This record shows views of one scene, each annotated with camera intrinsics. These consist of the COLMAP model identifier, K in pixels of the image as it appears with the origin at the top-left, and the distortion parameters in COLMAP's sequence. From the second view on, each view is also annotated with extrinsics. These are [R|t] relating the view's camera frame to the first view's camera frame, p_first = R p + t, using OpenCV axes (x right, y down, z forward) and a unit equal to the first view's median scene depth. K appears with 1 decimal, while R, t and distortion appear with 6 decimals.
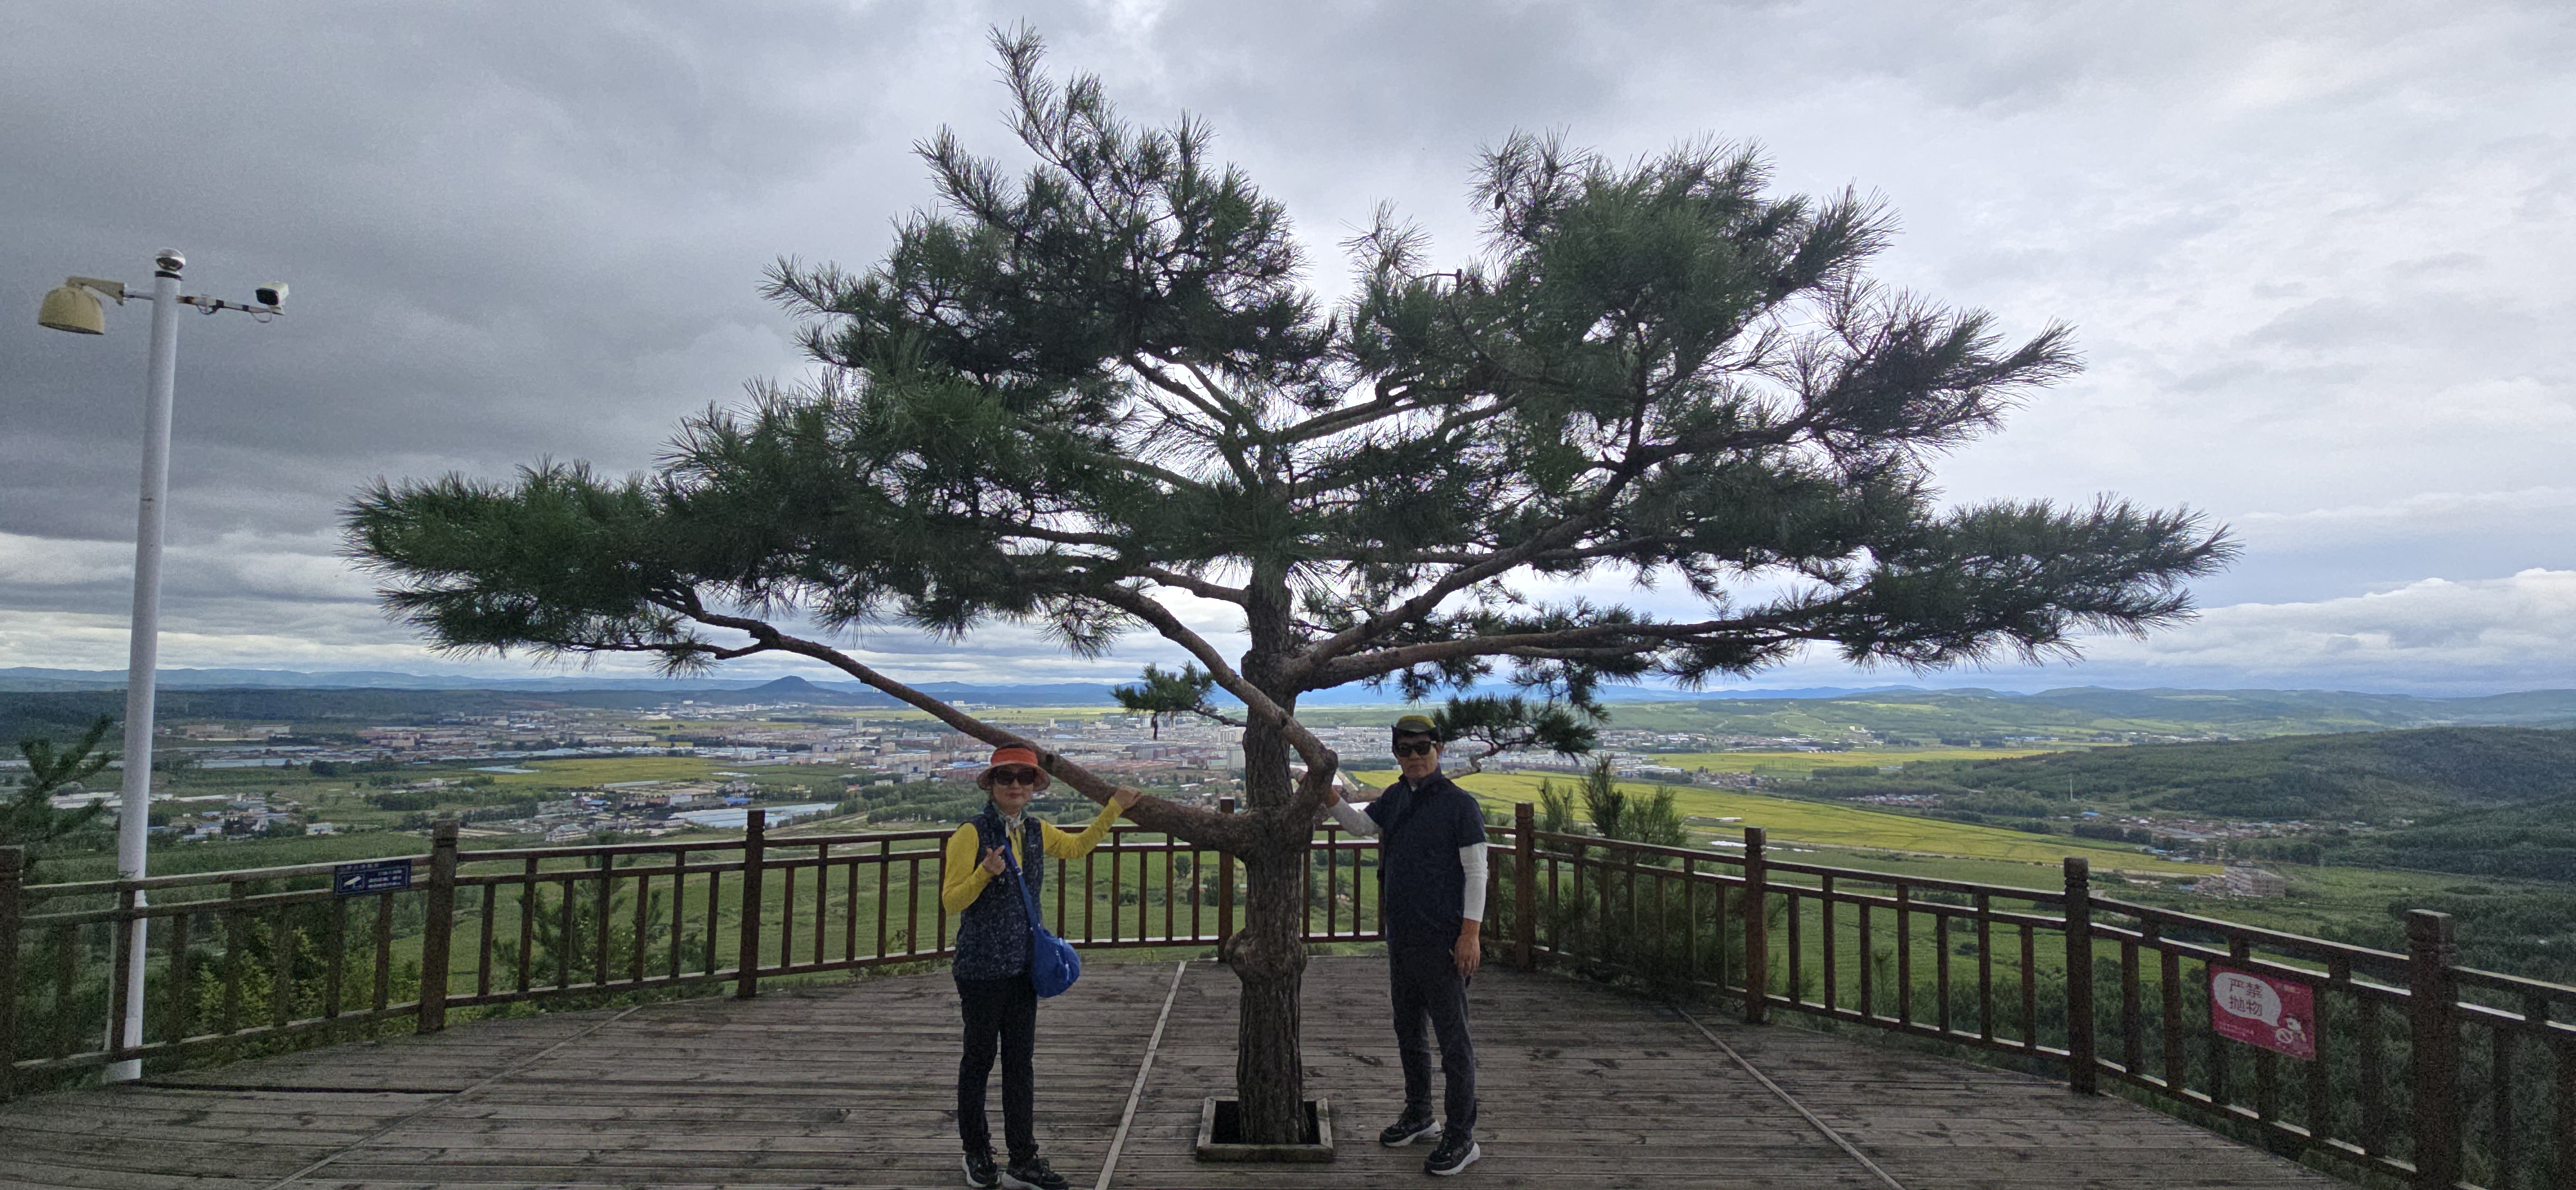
lens RADIAL K [[1054.1, 0, 1279.8], [0, 1054.1, 613.0], [0, 0, 1]] dist [0.005999, -0.005715]
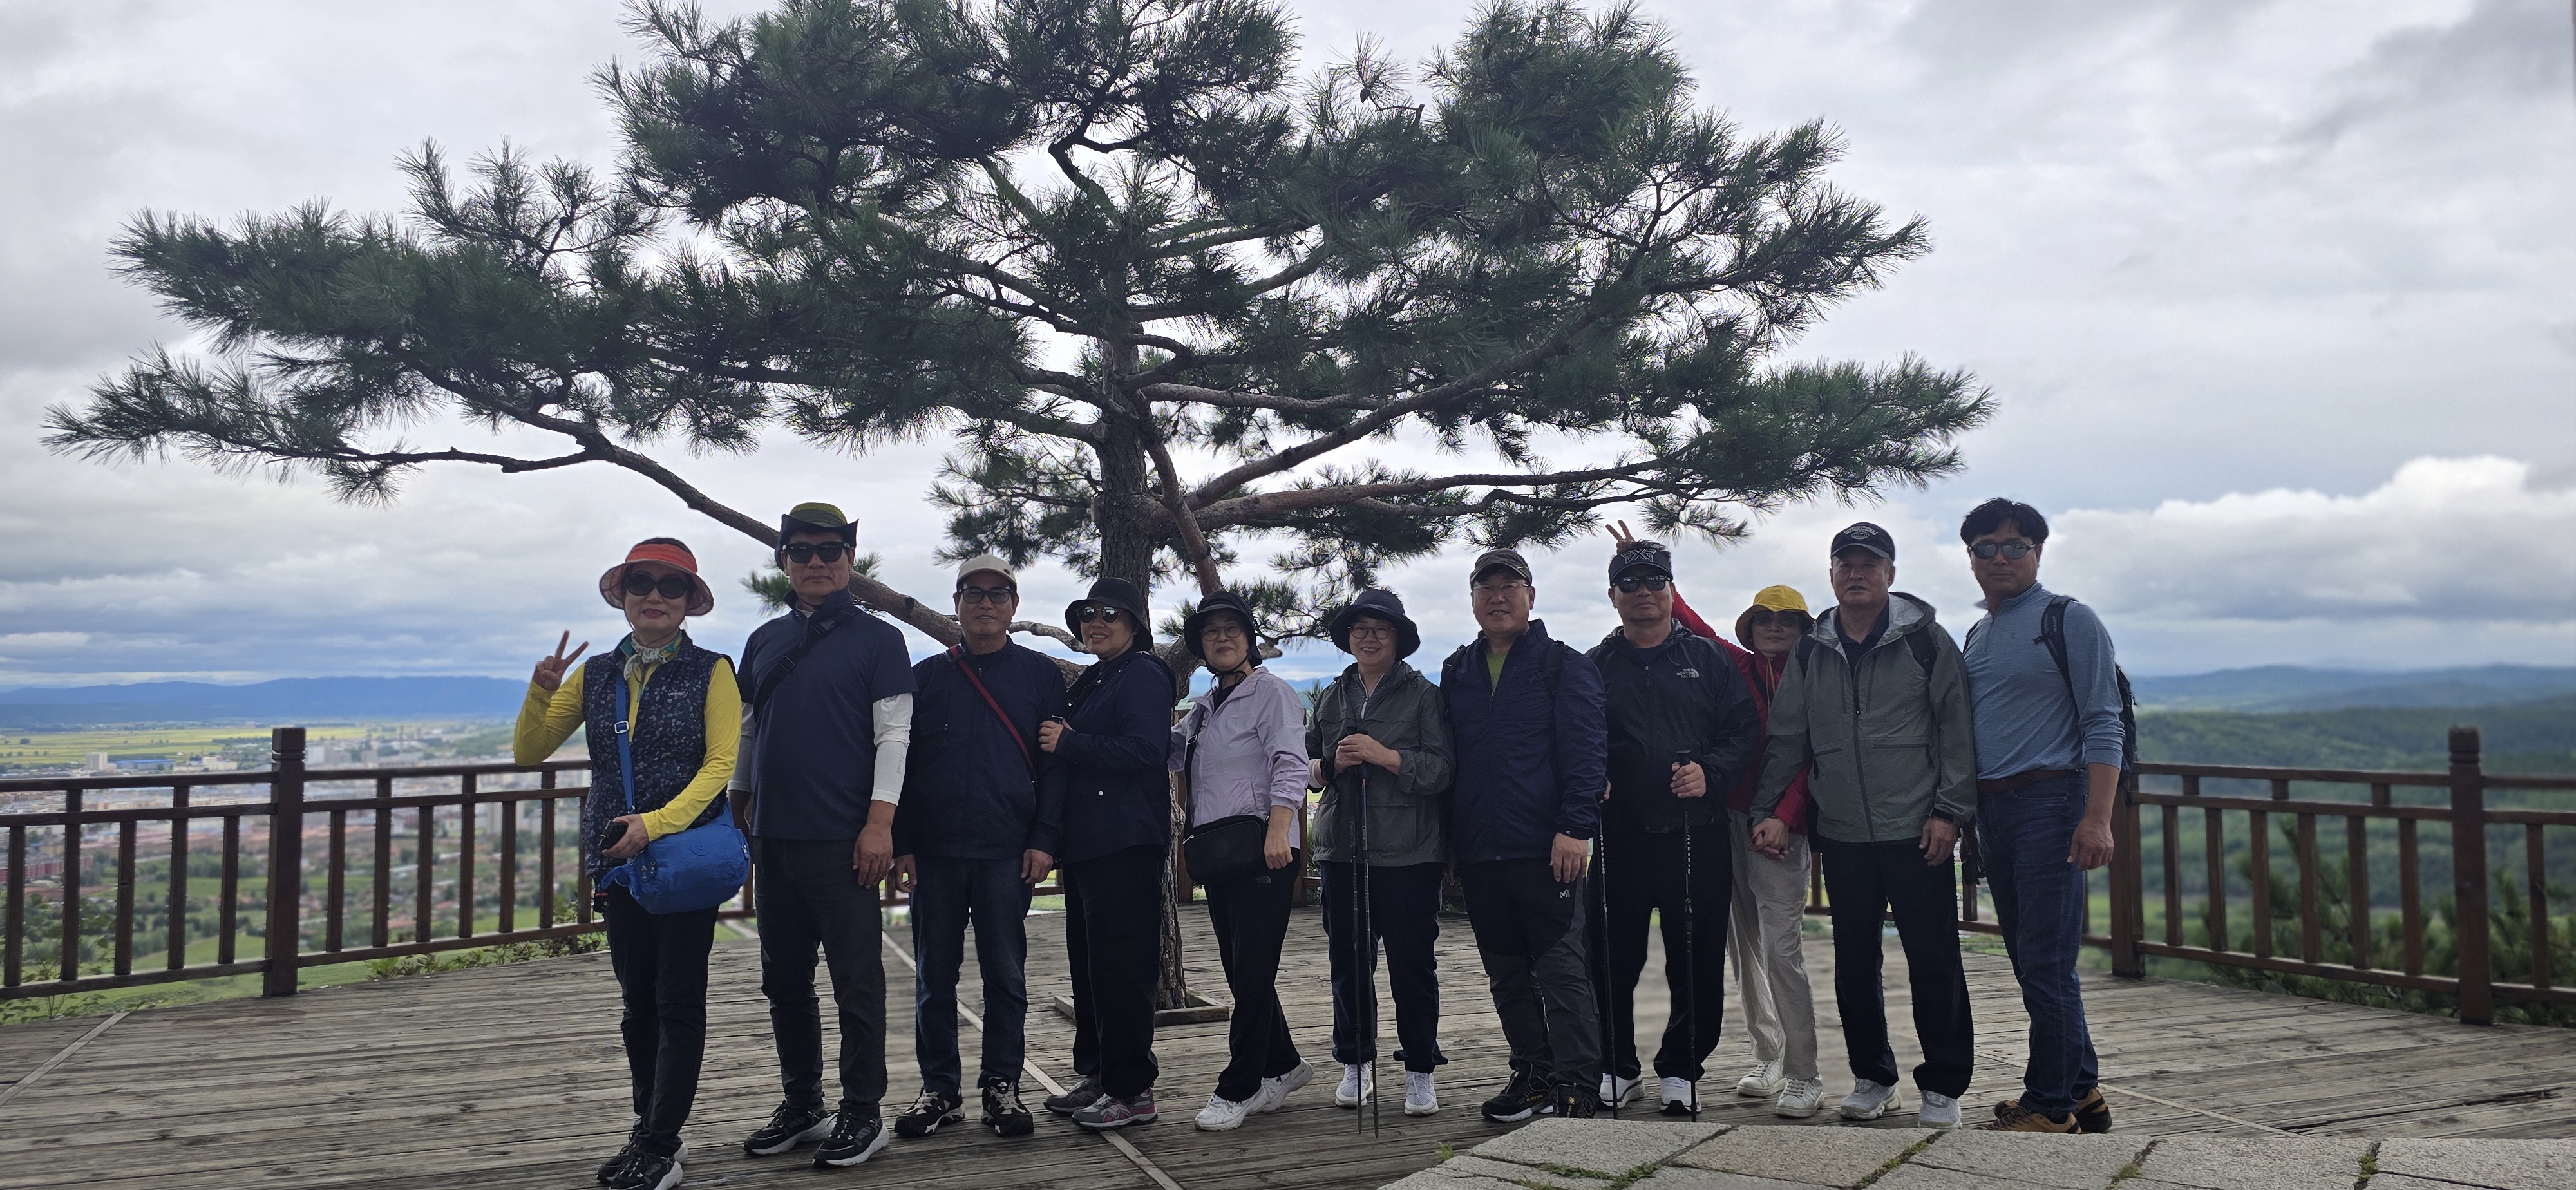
lens RADIAL K [[1745.4, 0, 1294.6], [0, 1745.4, 574.1], [0, 0, 1]] dist [0.017863, -0.000500]
pose [[0.929766, 0.008358, 0.368057, -0.311888], [-0.012960, 0.999866, 0.010031, 0.067224], [-0.367923, -0.014096, 0.929749, -0.307445]]
